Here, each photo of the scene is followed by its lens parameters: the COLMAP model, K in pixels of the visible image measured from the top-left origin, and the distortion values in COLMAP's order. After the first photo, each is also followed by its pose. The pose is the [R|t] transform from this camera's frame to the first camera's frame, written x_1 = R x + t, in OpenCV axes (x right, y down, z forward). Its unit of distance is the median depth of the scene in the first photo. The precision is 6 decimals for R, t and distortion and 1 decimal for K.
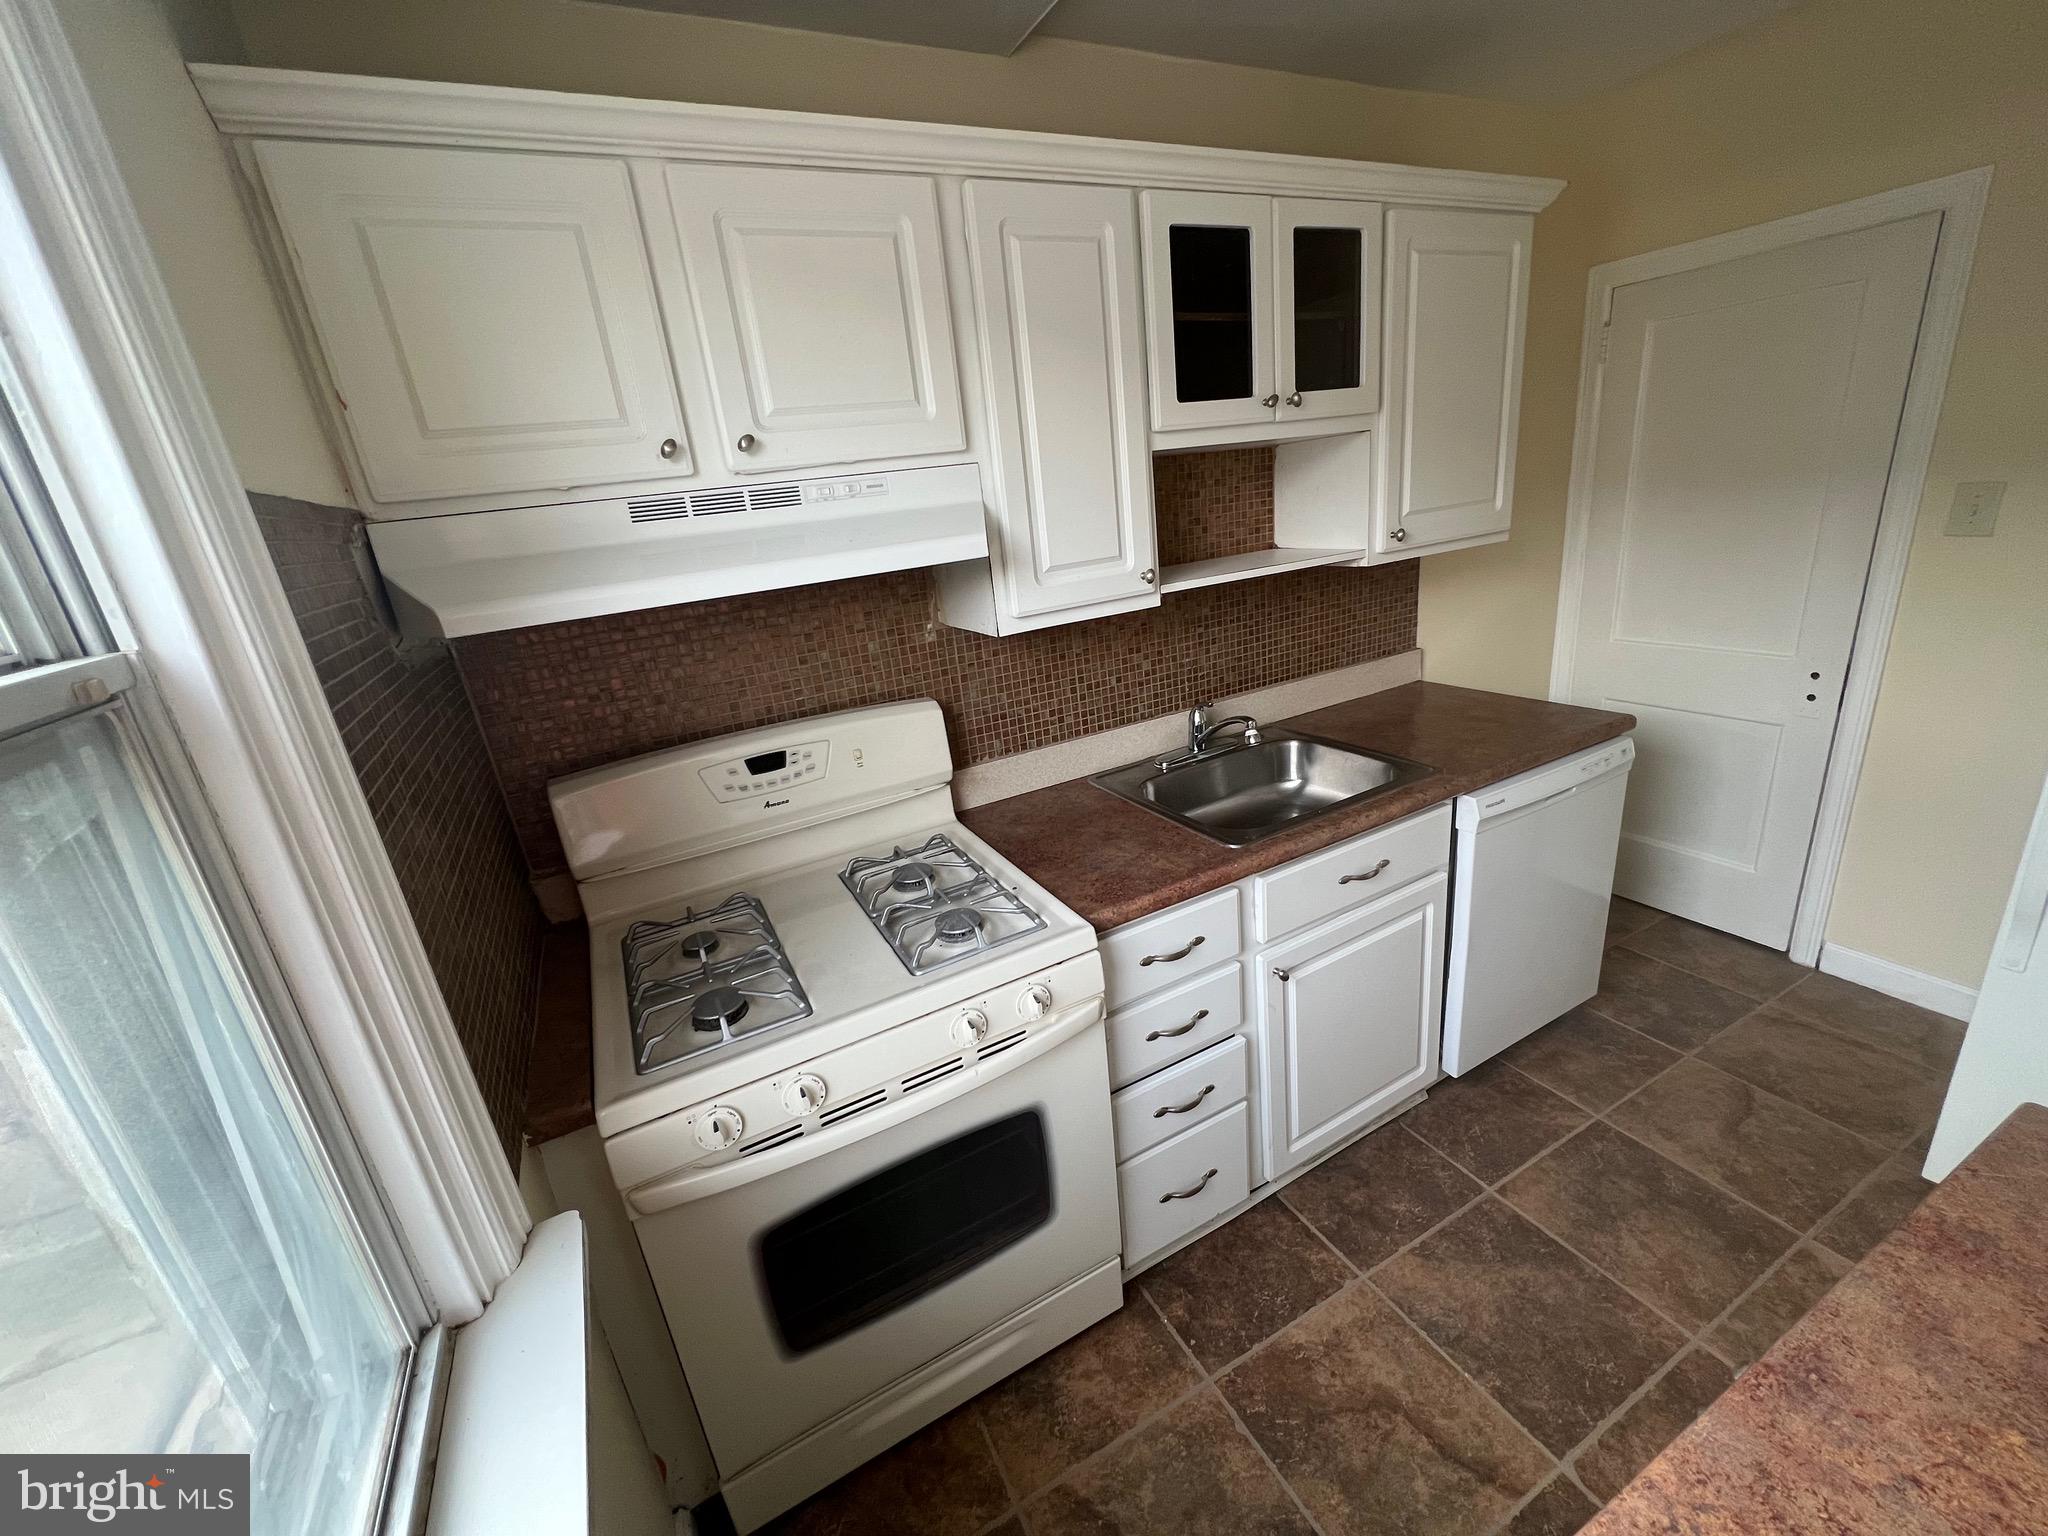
lens RADIAL K [[825.2, 0, 1024.0], [0, 825.2, 768.0], [0, 0, 1]] dist [-0.000767, 0.000190]
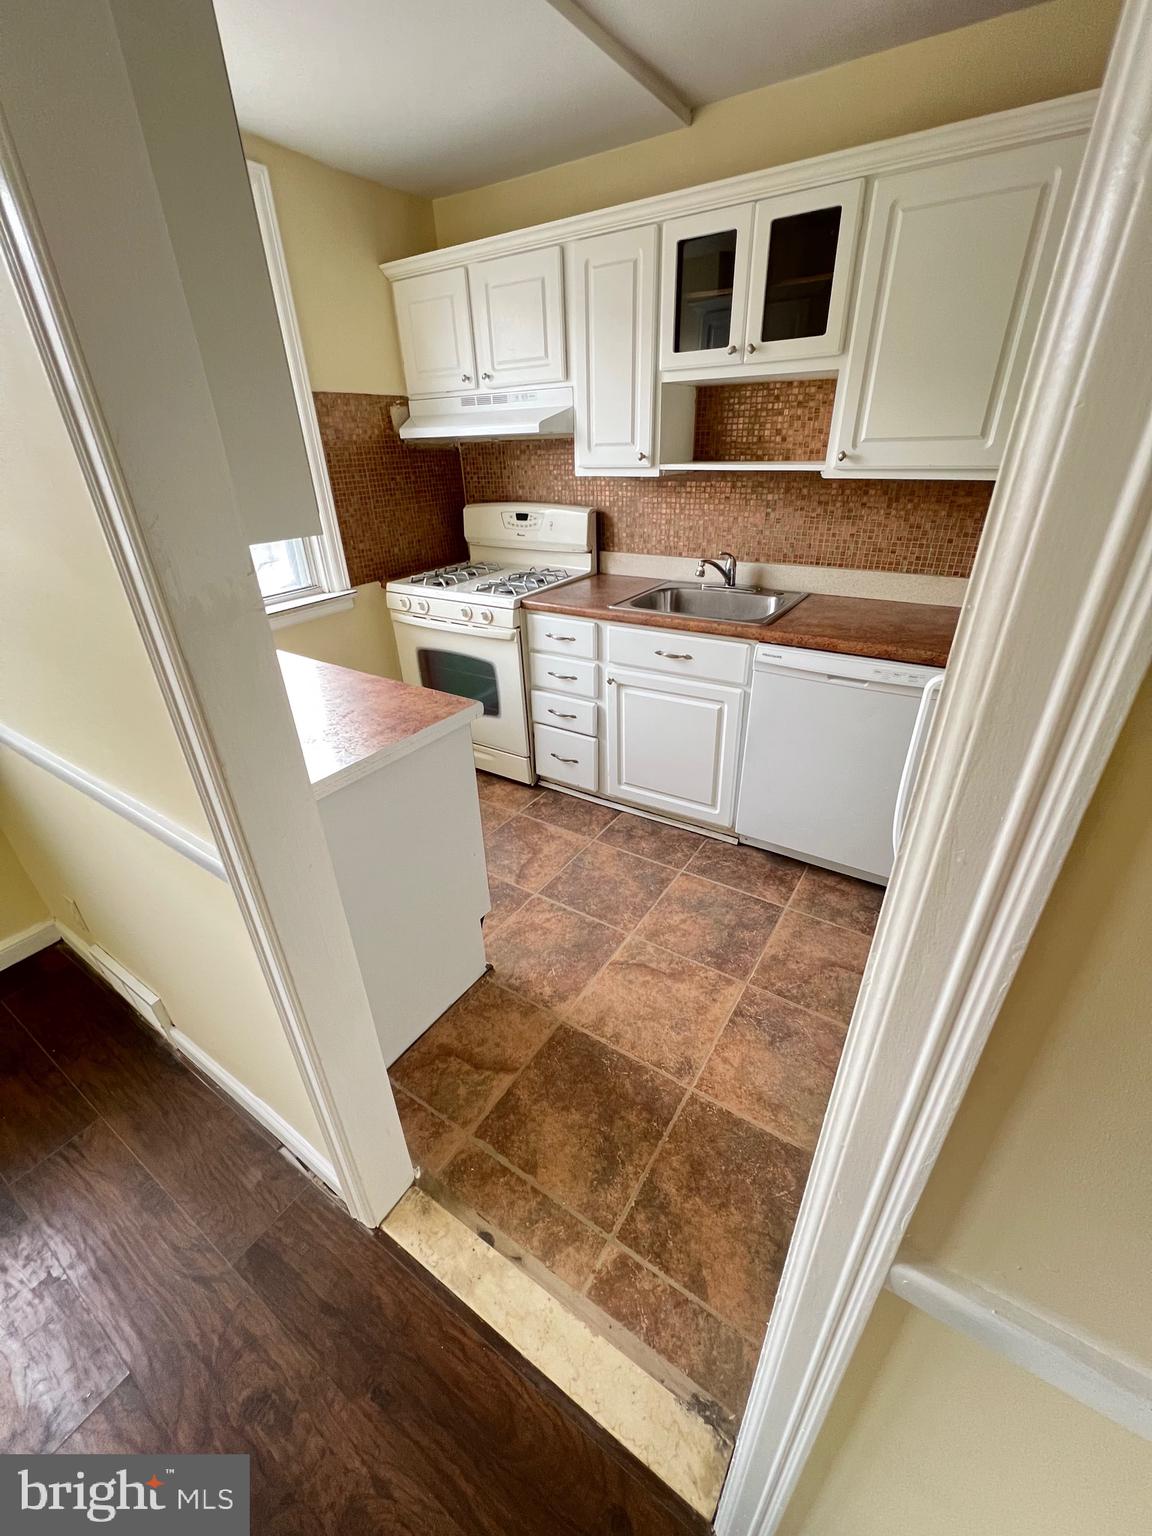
lens RADIAL K [[615.4, 0, 576.0], [0, 615.4, 768.0], [0, 0, 1]] dist [-0.000809, 0.000285]
pose [[0.487264, 0.492027, -0.721445, 1.477698], [-0.303698, 0.870066, 0.388268, -0.117587], [0.818744, 0.029913, 0.573380, 0.099374]]
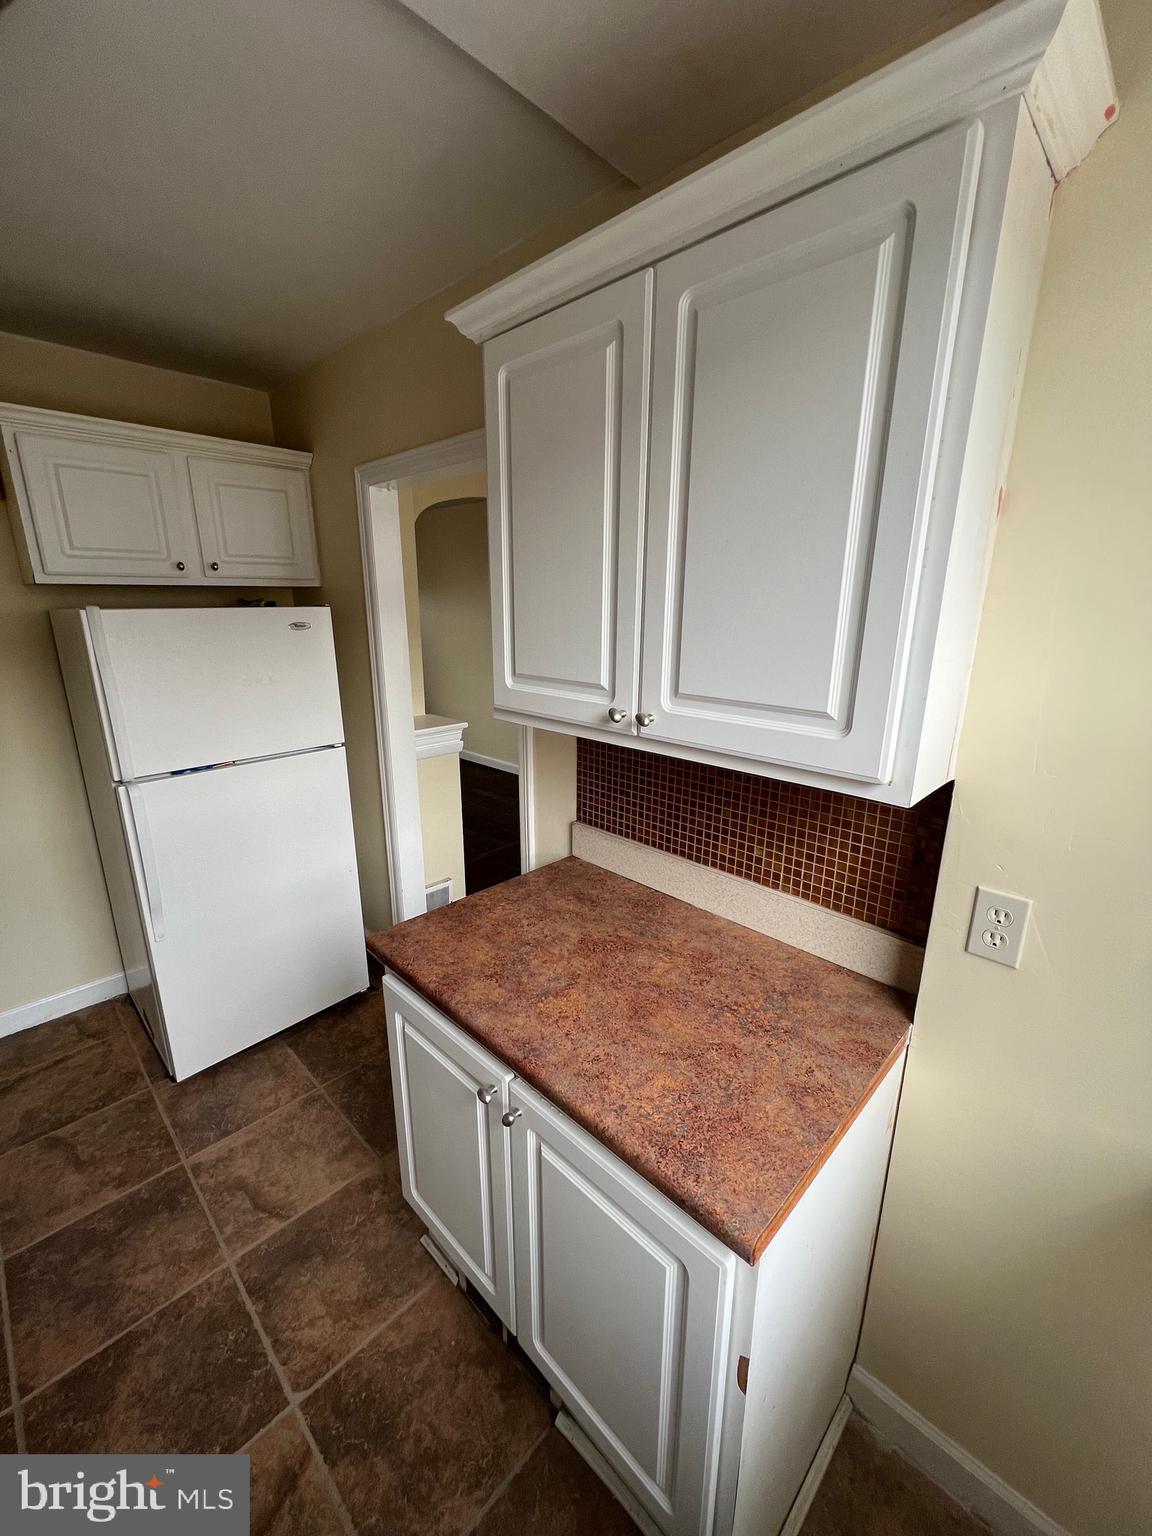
lens RADIAL K [[618.9, 0, 576.0], [0, 618.9, 768.0], [0, 0, 1]] dist [-0.000767, 0.000190]
pose [[-0.307417, -0.152547, 0.939268, -0.183200], [0.333813, 0.907051, 0.256569, -0.109397], [-0.891103, 0.392413, -0.227921, 0.383478]]
